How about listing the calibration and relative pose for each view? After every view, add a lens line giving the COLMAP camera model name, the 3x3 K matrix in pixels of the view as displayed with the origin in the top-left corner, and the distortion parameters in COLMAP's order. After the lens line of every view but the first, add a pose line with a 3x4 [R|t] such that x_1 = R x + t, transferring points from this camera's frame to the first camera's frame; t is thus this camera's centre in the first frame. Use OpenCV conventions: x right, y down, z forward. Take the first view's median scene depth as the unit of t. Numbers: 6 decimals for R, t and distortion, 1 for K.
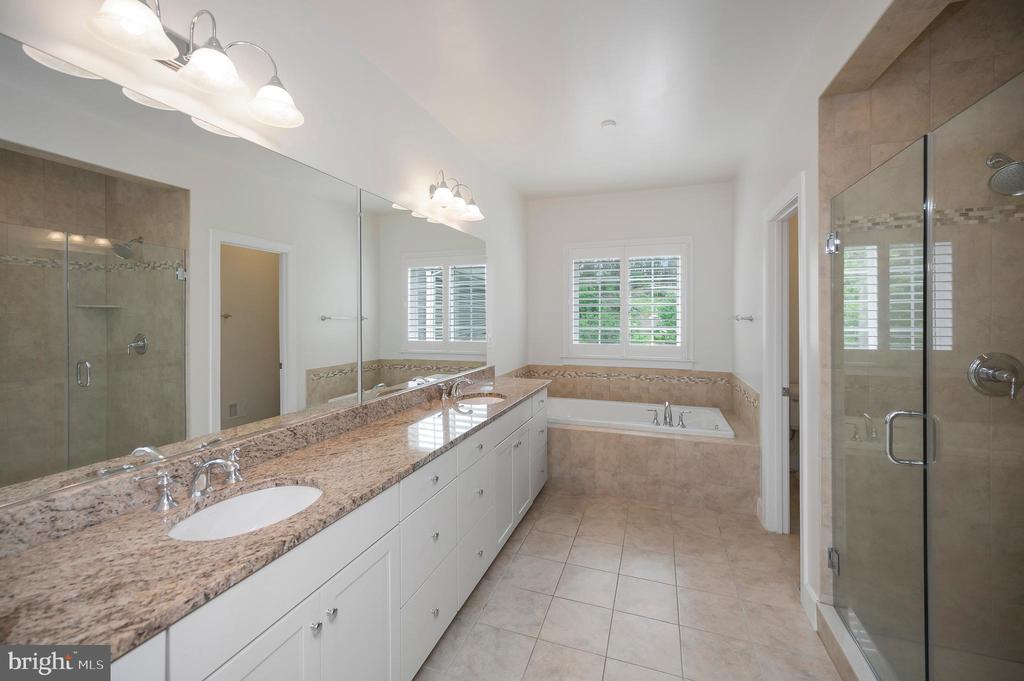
lens RADIAL K [[422.1, 0, 507.1], [0, 422.1, 317.7], [0, 0, 1]] dist [0.013591, 0.000056]
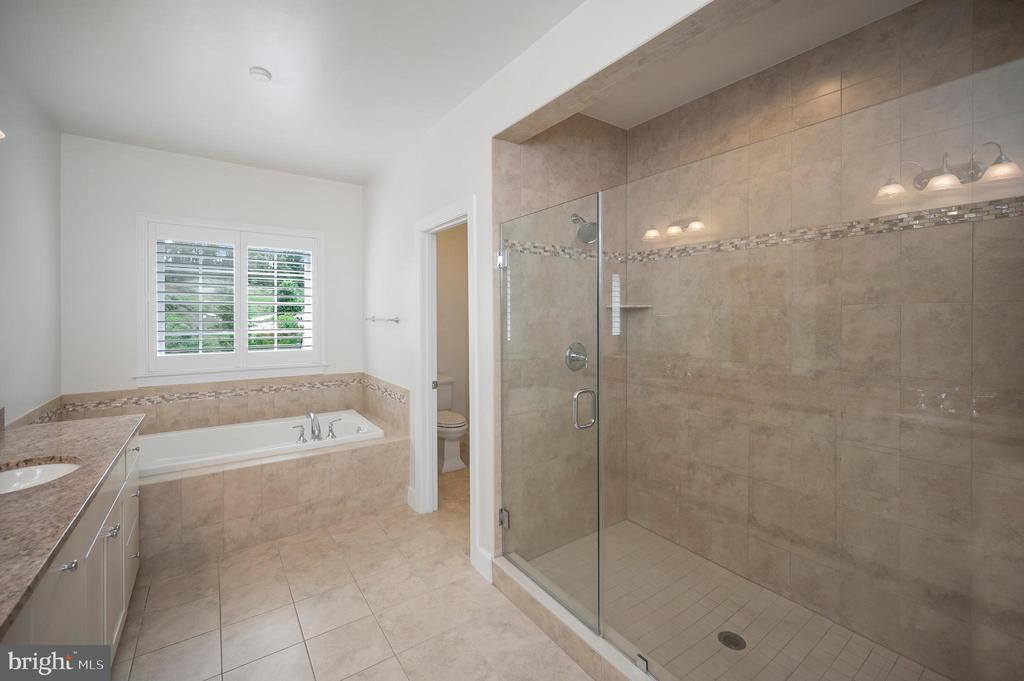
lens RADIAL K [[422.1, 0, 507.1], [0, 422.1, 317.7], [0, 0, 1]] dist [0.013591, 0.000056]
pose [[0.584974, -0.003634, 0.811044, -0.121170], [0.001299, 0.999993, 0.003543, -0.007275], [-0.811051, -0.001019, 0.584975, 0.157994]]
